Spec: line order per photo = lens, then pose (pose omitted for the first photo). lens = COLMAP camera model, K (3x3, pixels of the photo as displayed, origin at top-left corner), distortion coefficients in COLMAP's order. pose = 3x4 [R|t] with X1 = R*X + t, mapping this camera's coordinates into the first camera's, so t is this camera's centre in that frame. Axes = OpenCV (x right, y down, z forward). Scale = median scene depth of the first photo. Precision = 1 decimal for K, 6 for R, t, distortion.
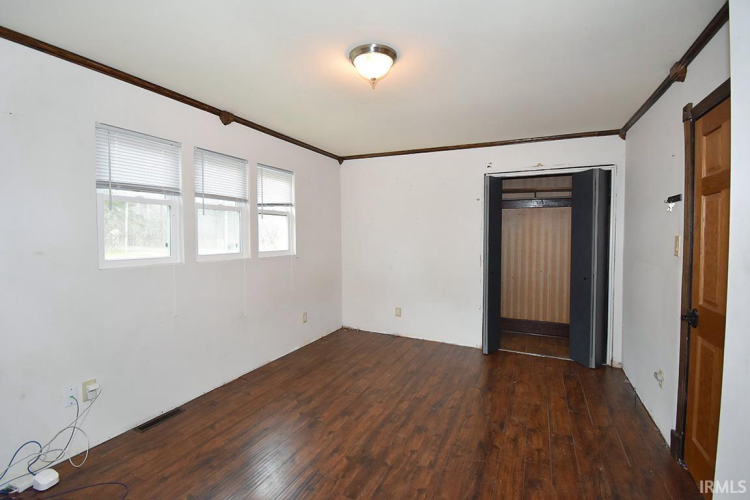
lens RADIAL K [[330.6, 0, 370.6], [0, 330.6, 247.0], [0, 0, 1]] dist [-0.001657, -0.000544]
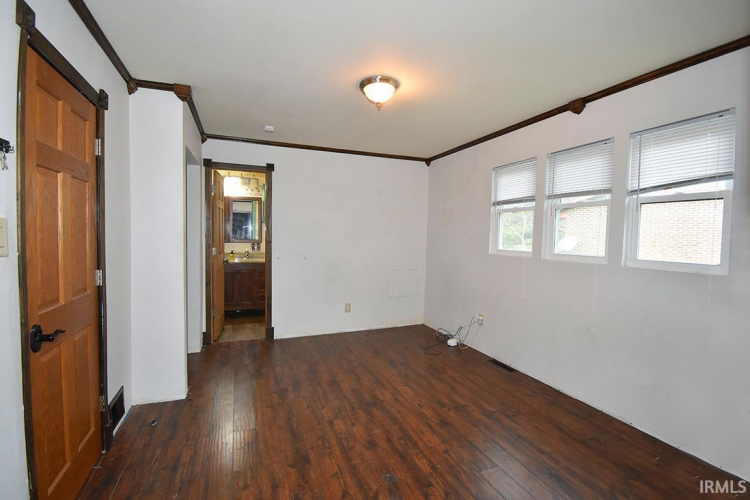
lens RADIAL K [[330.6, 0, 370.6], [0, 330.6, 247.0], [0, 0, 1]] dist [-0.001657, -0.000544]
pose [[-0.664466, 0.014995, -0.747168, 0.742550], [-0.048349, 0.996841, 0.063003, -0.037740], [0.745753, 0.077989, -0.661642, 1.413629]]
